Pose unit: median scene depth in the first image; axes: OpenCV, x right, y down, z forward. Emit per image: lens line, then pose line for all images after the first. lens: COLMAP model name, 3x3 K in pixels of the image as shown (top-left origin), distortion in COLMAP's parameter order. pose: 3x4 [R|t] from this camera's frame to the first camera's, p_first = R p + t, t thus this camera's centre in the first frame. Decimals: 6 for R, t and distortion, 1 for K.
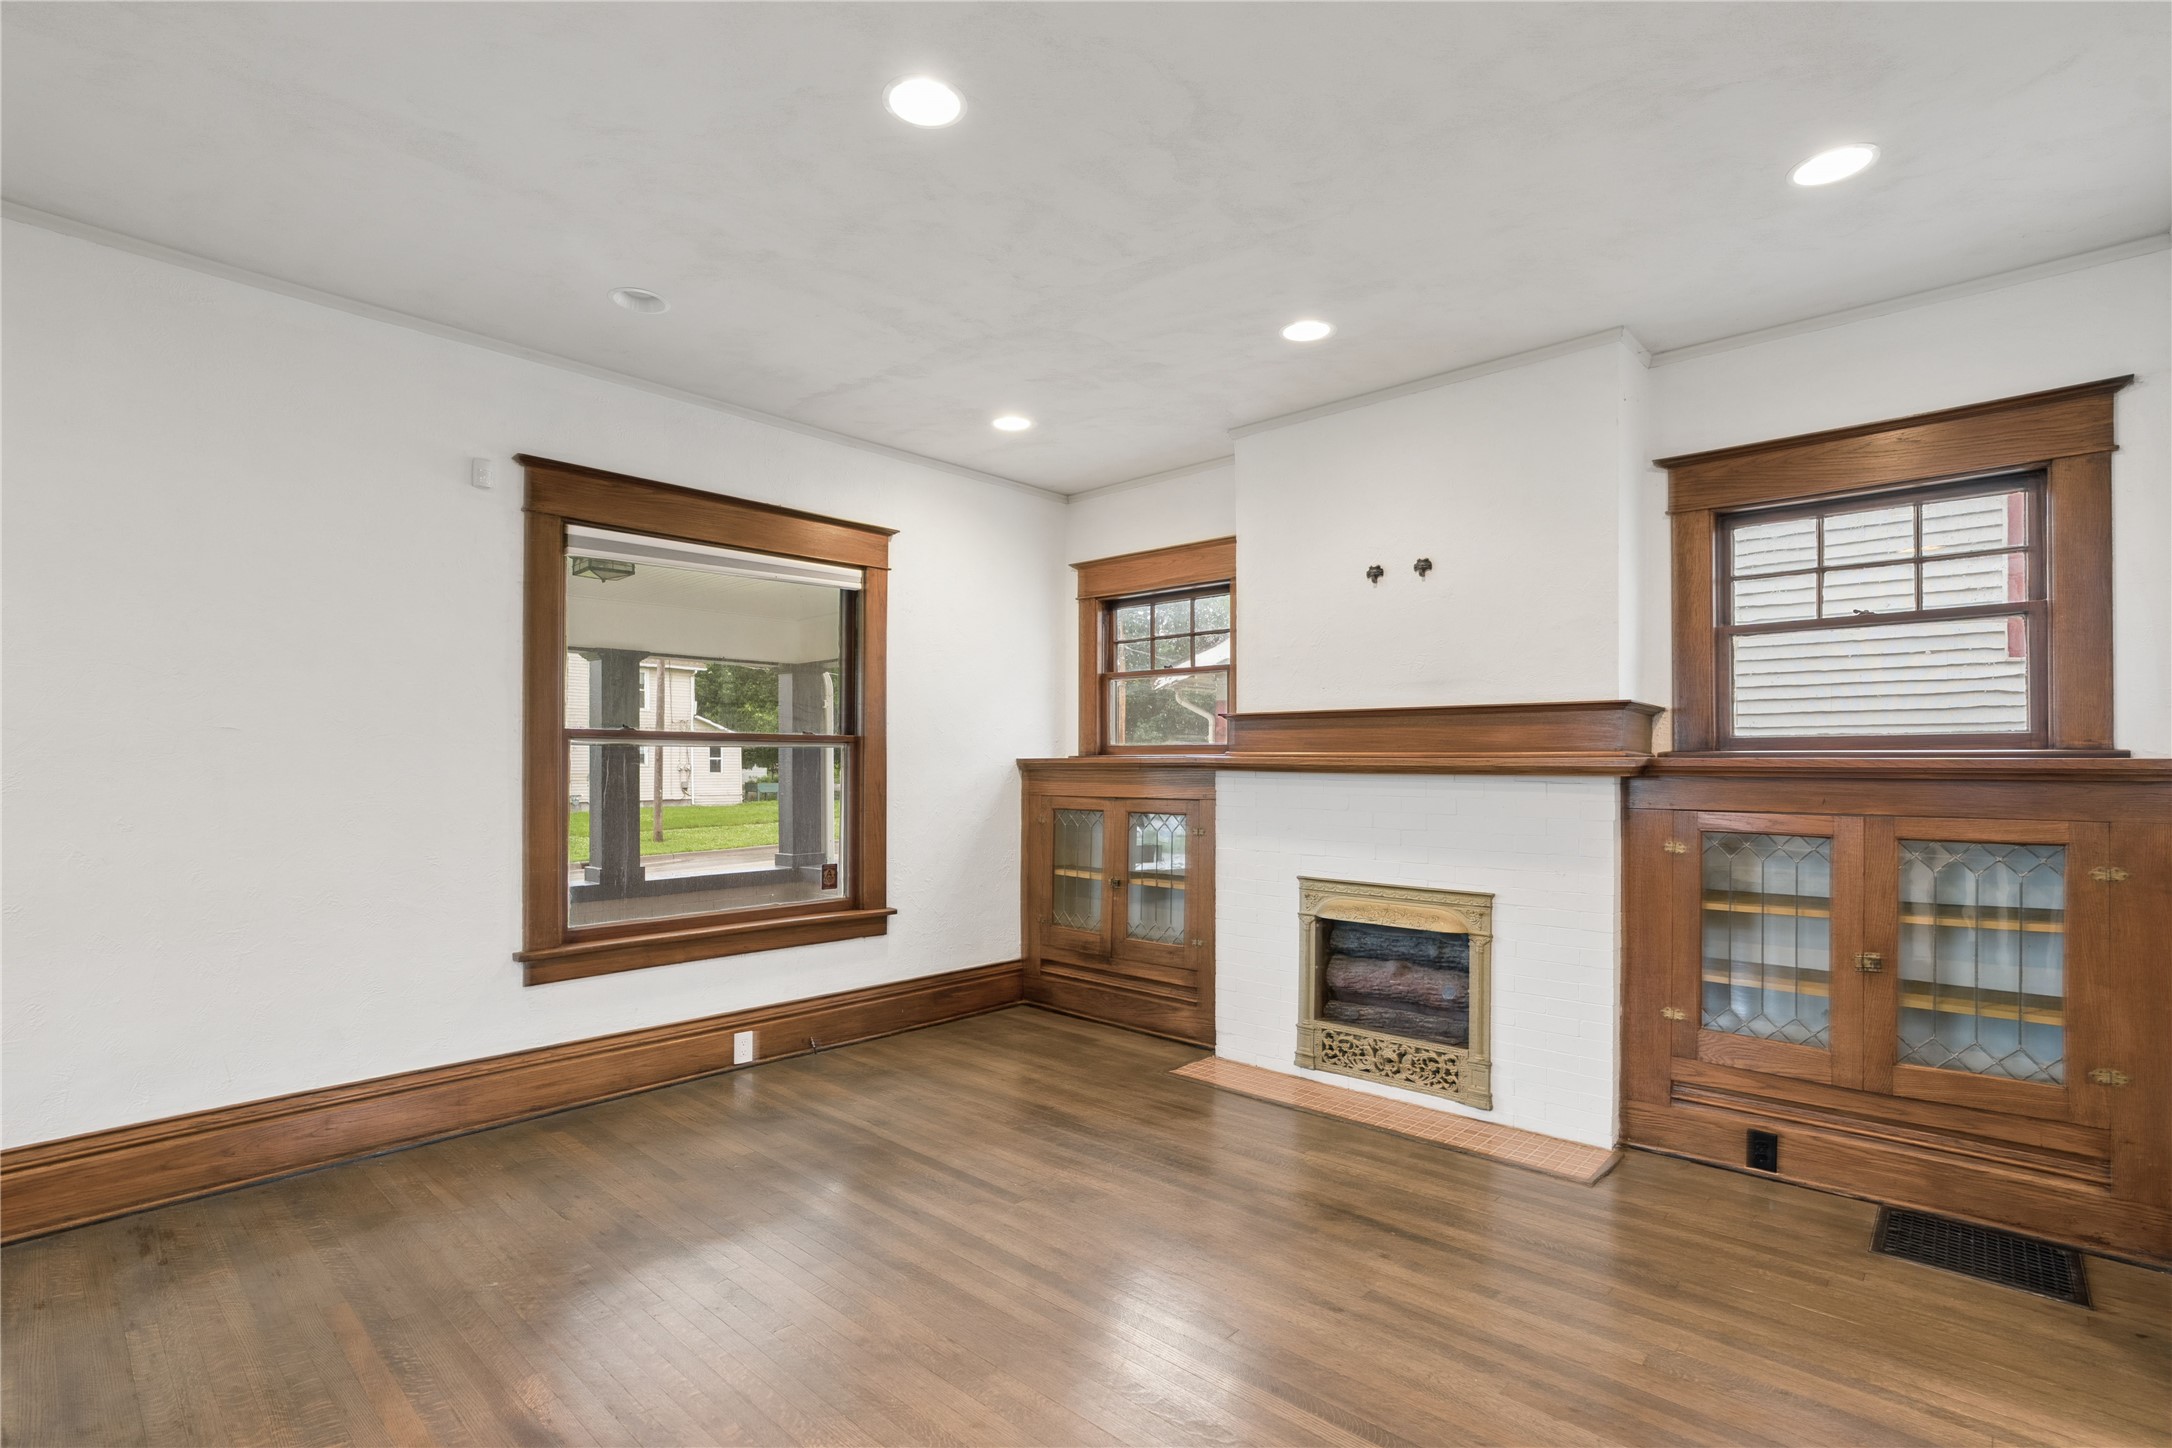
lens RADIAL K [[1028.4, 0, 1075.8], [0, 1028.4, 755.1], [0, 0, 1]] dist [-0.041166, 0.027671]
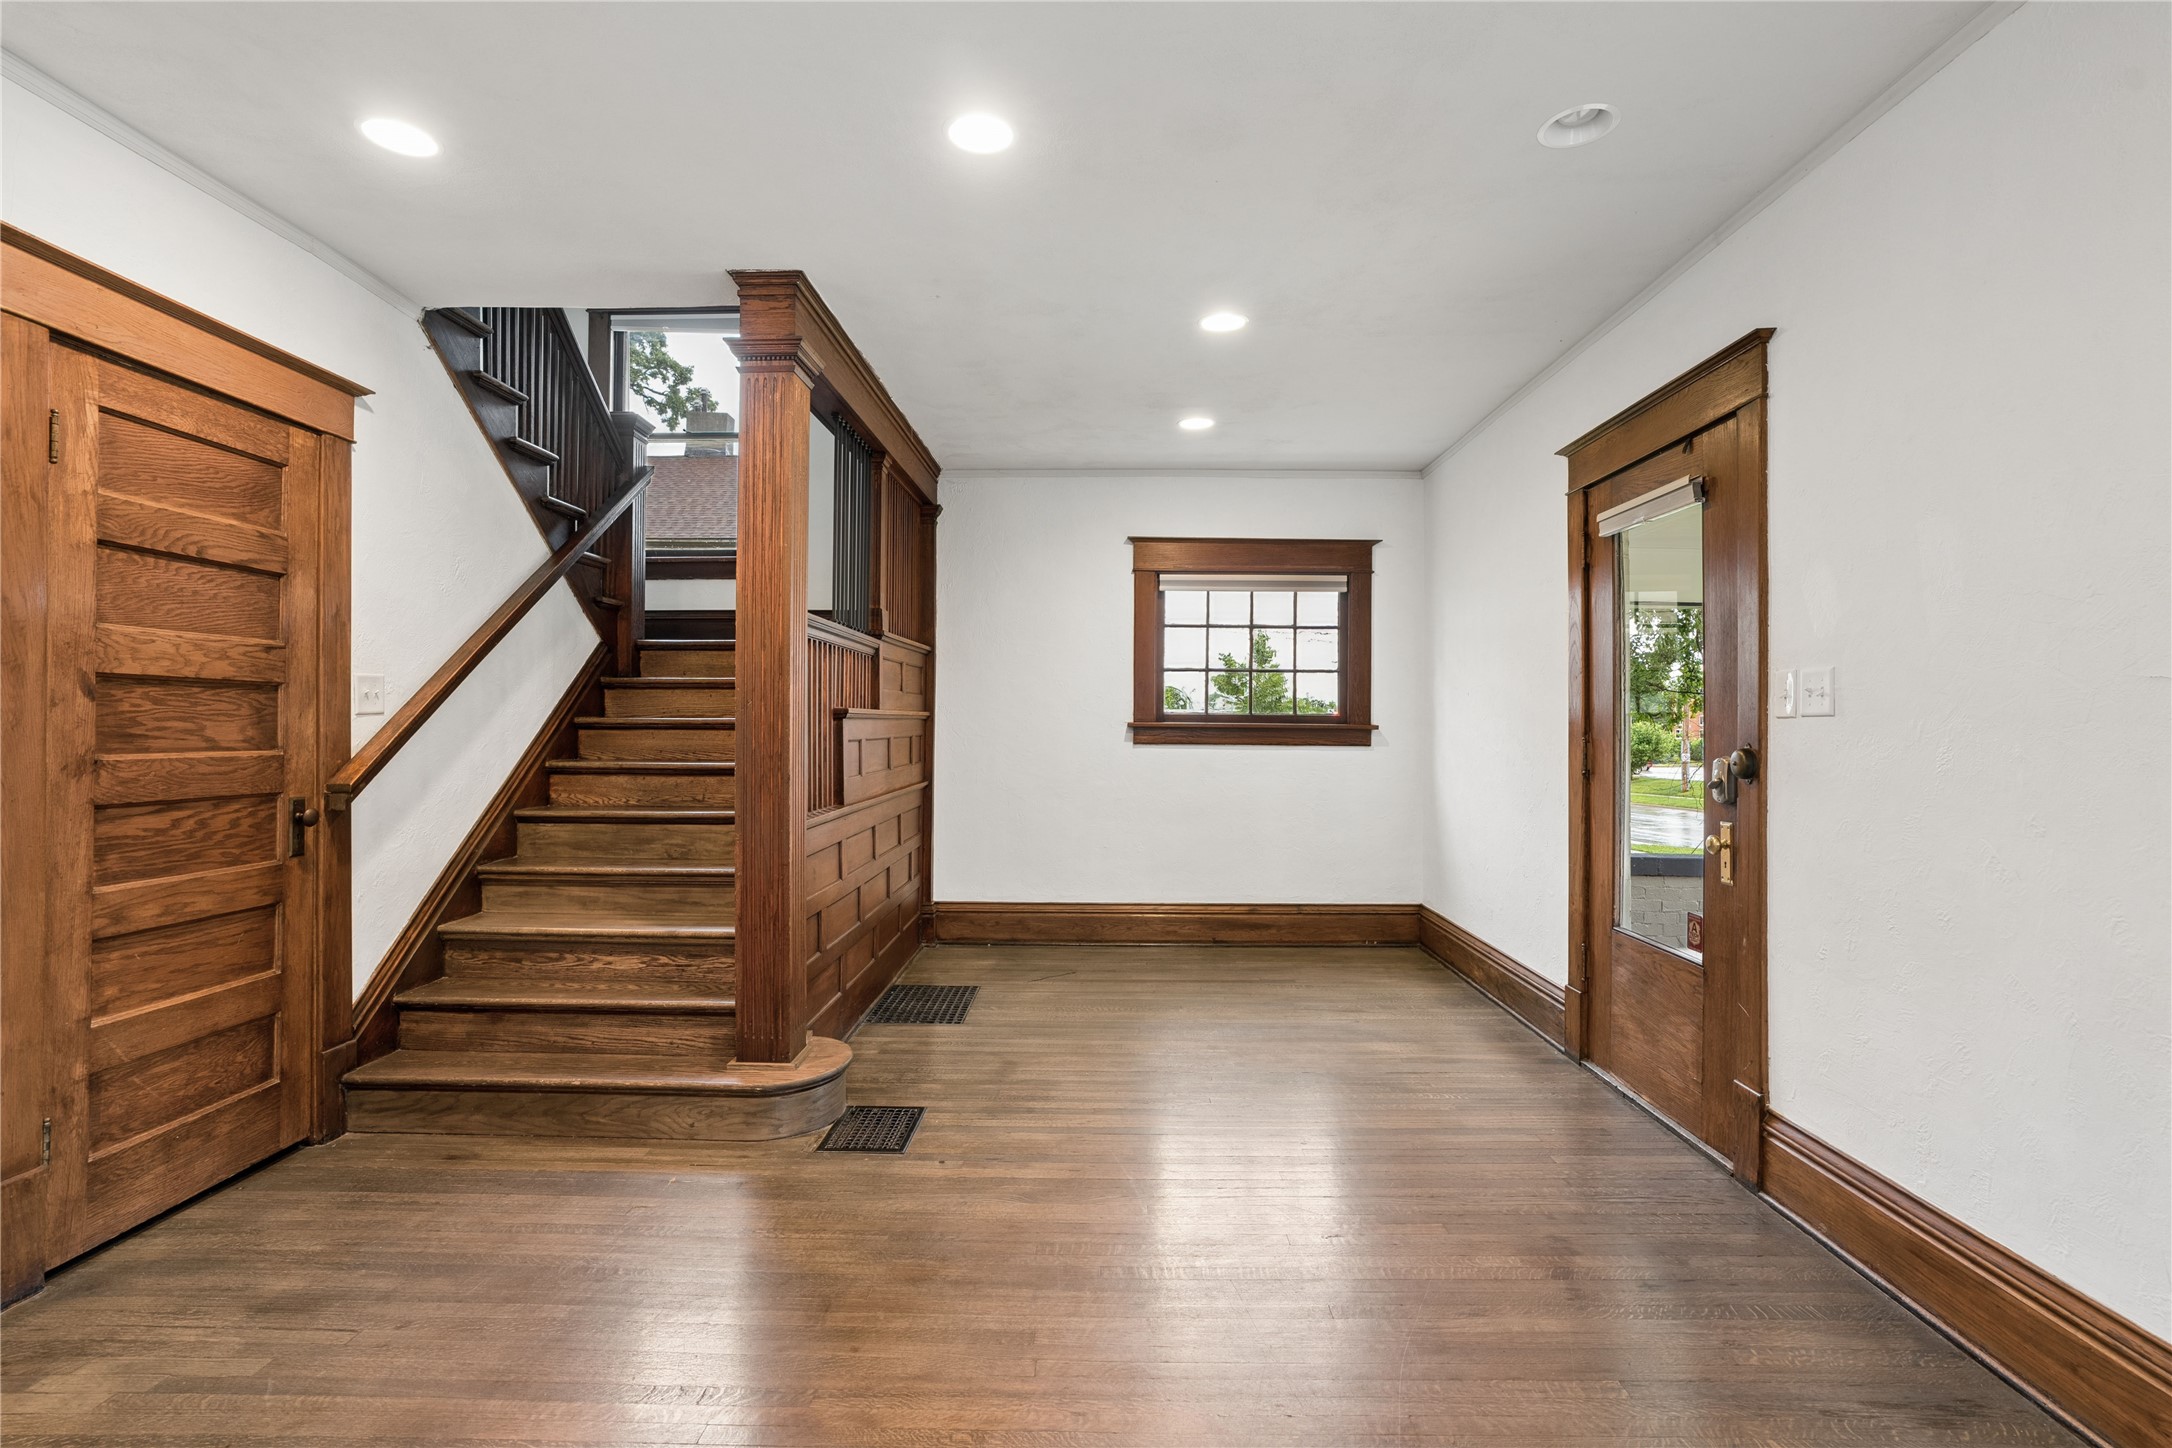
lens RADIAL K [[1011.8, 0, 1096.6], [0, 1011.8, 711.6], [0, 0, 1]] dist [-0.039244, 0.025250]
pose [[-0.739841, -0.019079, -0.672511, -0.004707], [-0.008297, 0.999781, -0.019236, 0.006281], [0.672730, -0.008652, -0.739837, 0.757506]]
